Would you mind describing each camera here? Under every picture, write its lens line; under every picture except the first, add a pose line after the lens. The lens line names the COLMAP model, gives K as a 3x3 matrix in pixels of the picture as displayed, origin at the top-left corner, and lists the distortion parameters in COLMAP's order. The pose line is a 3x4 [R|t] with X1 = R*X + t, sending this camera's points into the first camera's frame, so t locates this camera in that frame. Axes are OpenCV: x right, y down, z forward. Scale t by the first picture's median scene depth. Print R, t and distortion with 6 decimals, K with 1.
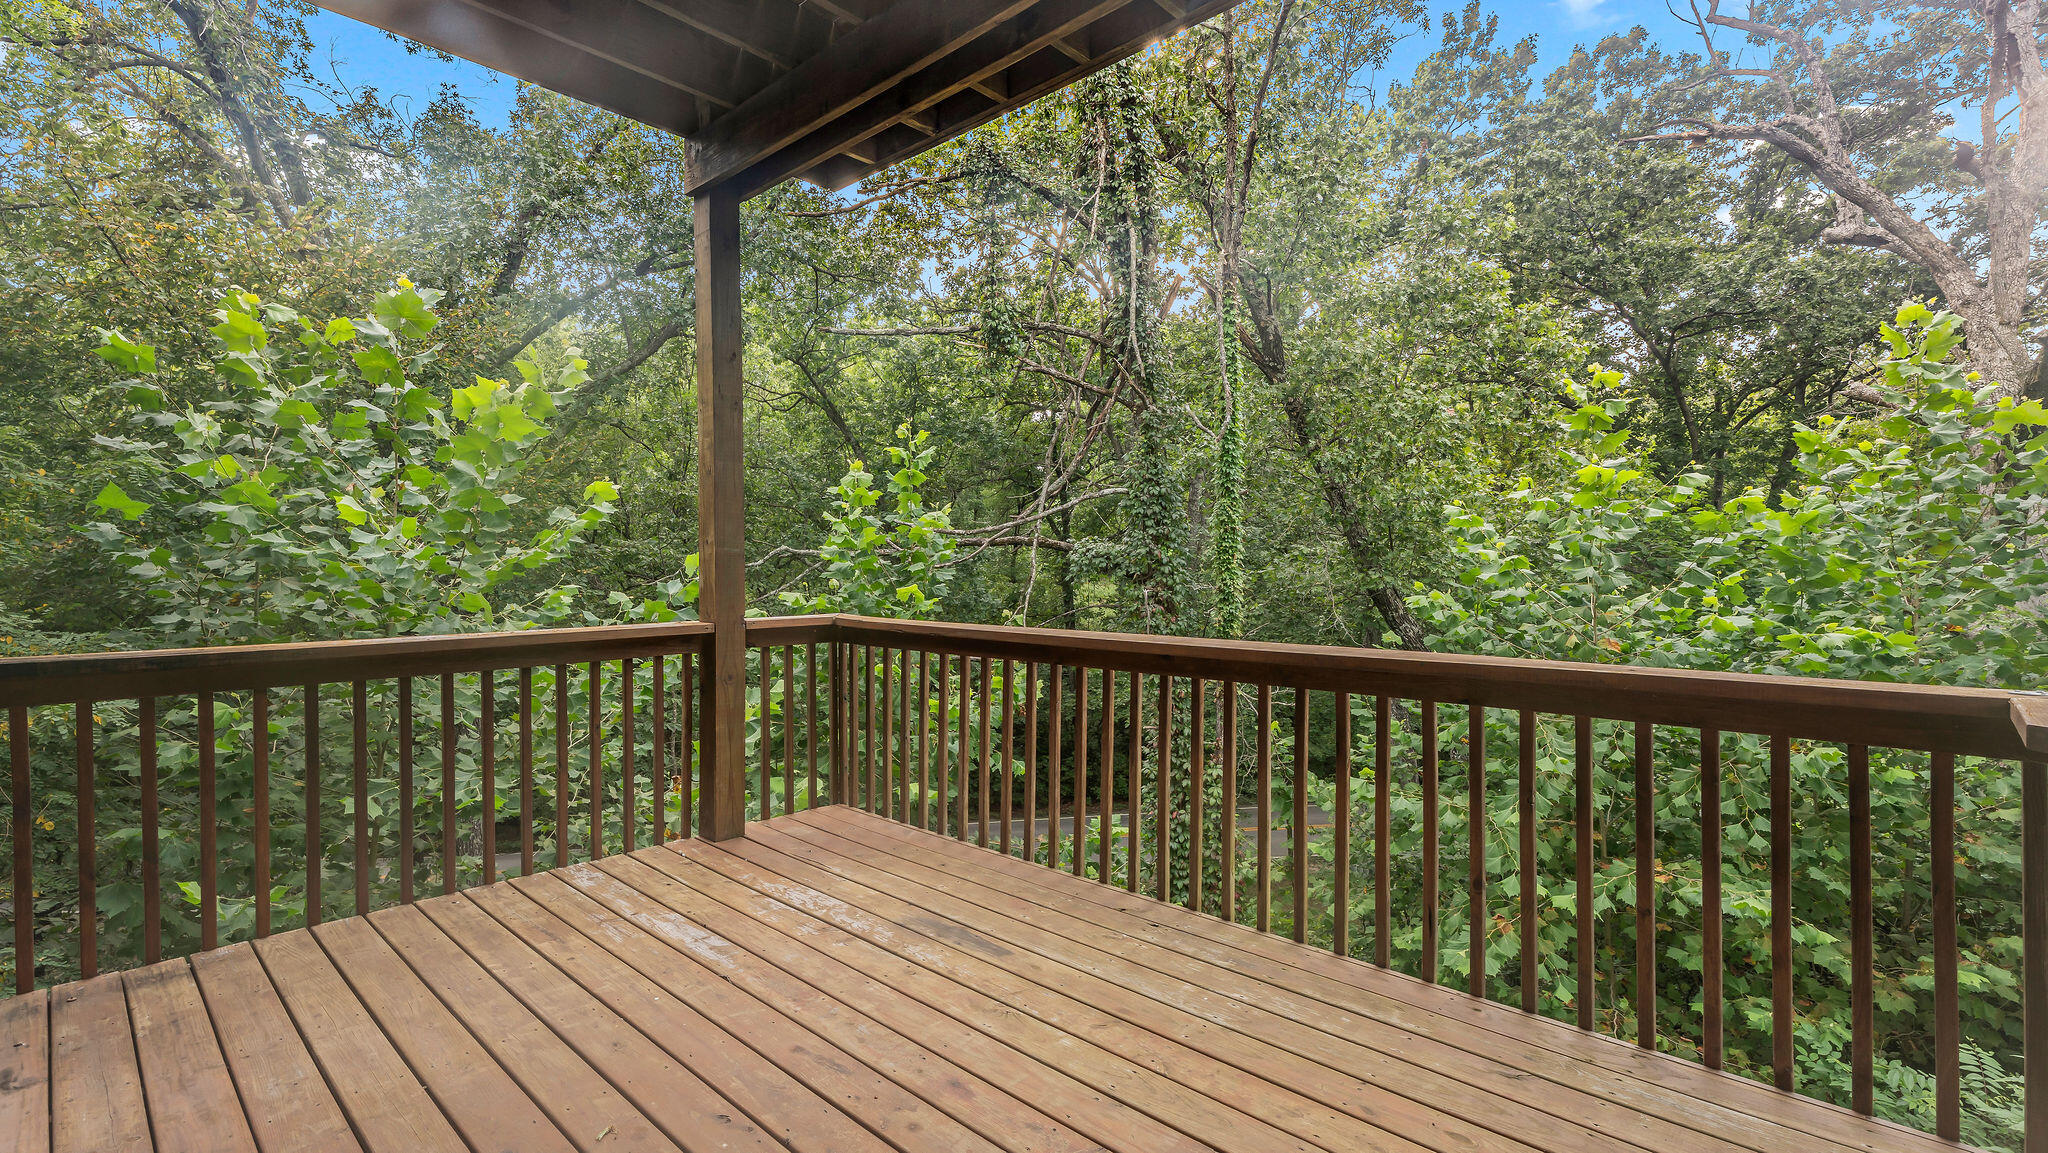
lens RADIAL K [[914.4, 0, 1022.3], [0, 914.4, 575.7], [0, 0, 1]] dist [-0.000299, -0.000396]
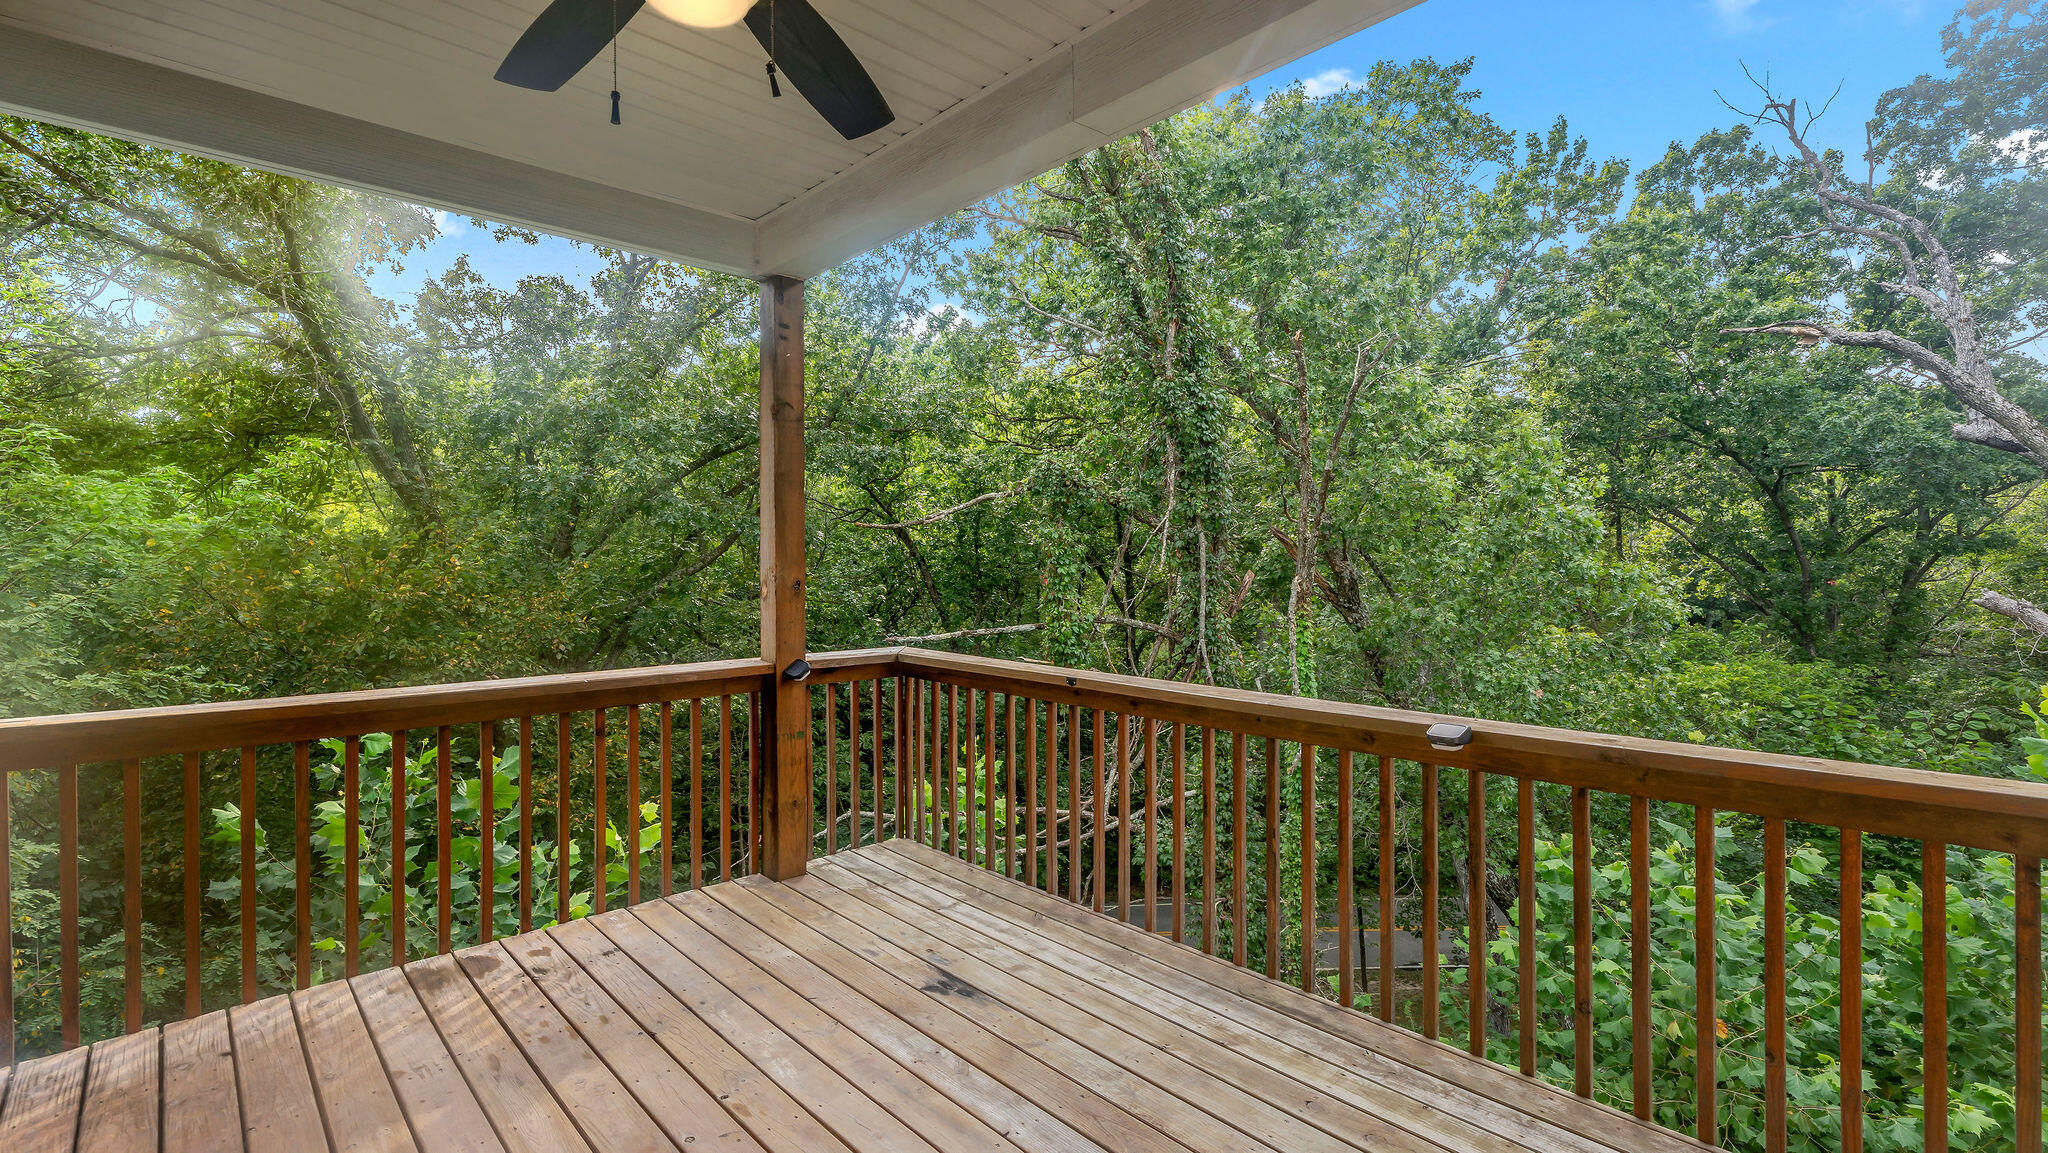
lens RADIAL K [[914.4, 0, 1013.2], [0, 914.4, 566.9], [0, 0, 1]] dist [-0.000299, -0.000396]
pose [[0.997137, 0.005065, -0.075452, -0.003238], [-0.005629, 0.999958, -0.007273, -0.153155], [0.075412, 0.007677, 0.997123, 0.005168]]
